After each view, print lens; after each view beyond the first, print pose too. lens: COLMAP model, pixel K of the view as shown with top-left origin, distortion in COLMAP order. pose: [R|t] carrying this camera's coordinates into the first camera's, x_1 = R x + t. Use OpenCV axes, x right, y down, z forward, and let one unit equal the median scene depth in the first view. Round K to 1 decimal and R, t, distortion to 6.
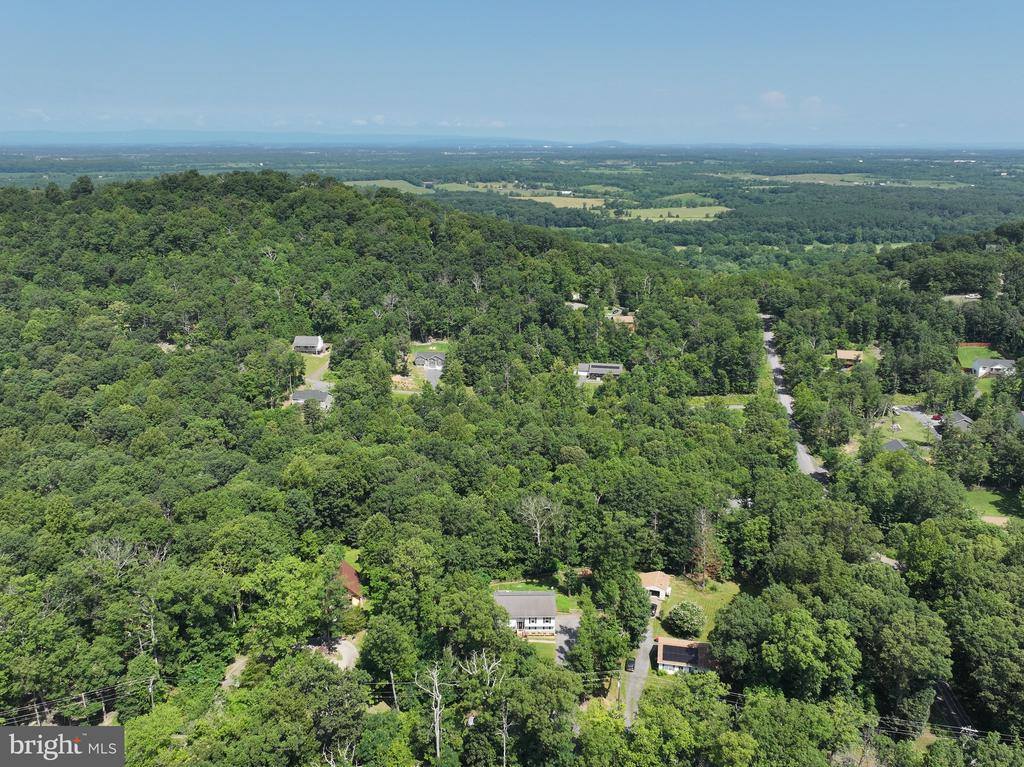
lens RADIAL K [[820.1, 0, 514.7], [0, 820.1, 386.6], [0, 0, 1]] dist [-0.002359, 0.016541]
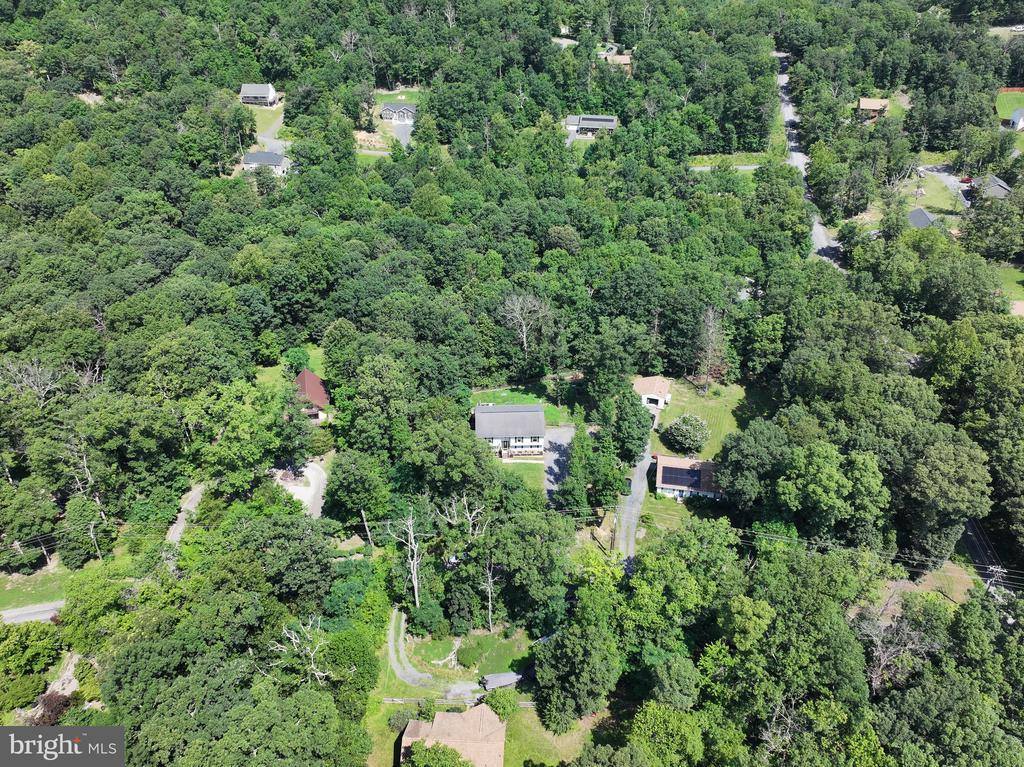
lens RADIAL K [[820.1, 0, 515.3], [0, 820.1, 383.9], [0, 0, 1]] dist [-0.002359, 0.016541]
pose [[0.999717, -0.013651, 0.019482, 0.000894], [0.007107, 0.952952, 0.303036, -0.040980], [-0.022702, -0.302812, 0.952780, 0.138909]]
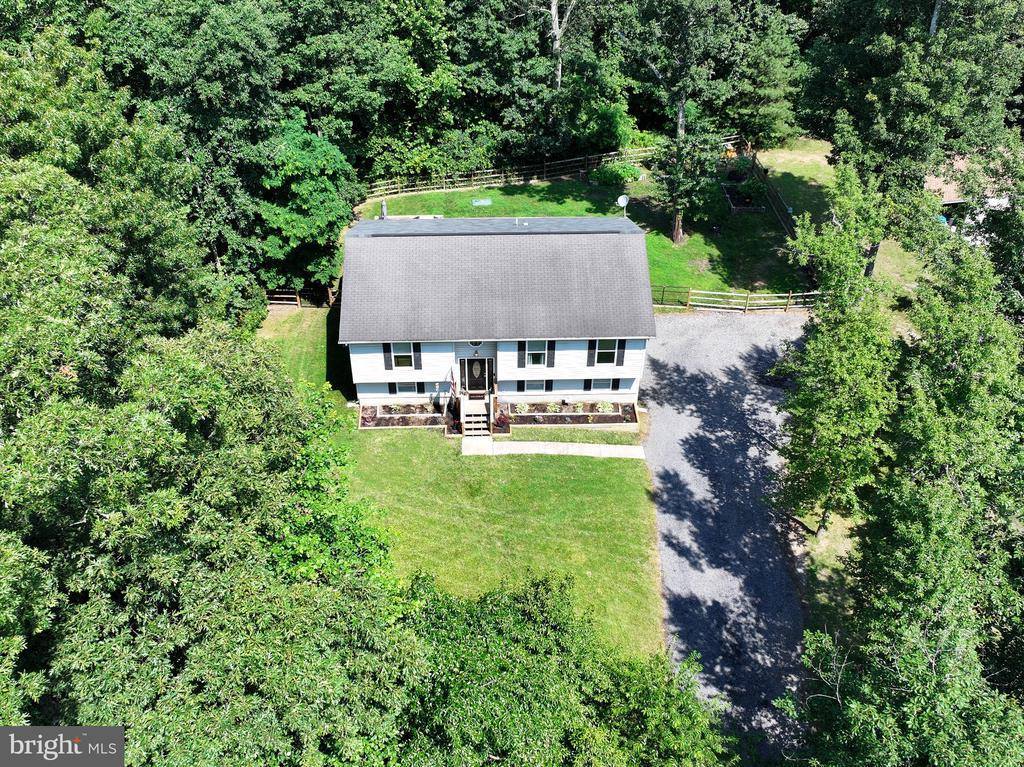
lens RADIAL K [[936.2, 0, 509.3], [0, 936.2, 385.3], [0, 0, 1]] dist [0.017498, 0.000000]
pose [[0.999931, -0.006093, 0.010061, 0.011310], [0.001639, 0.919205, 0.393776, 0.175292], [-0.011647, -0.393733, 0.919151, 0.684349]]
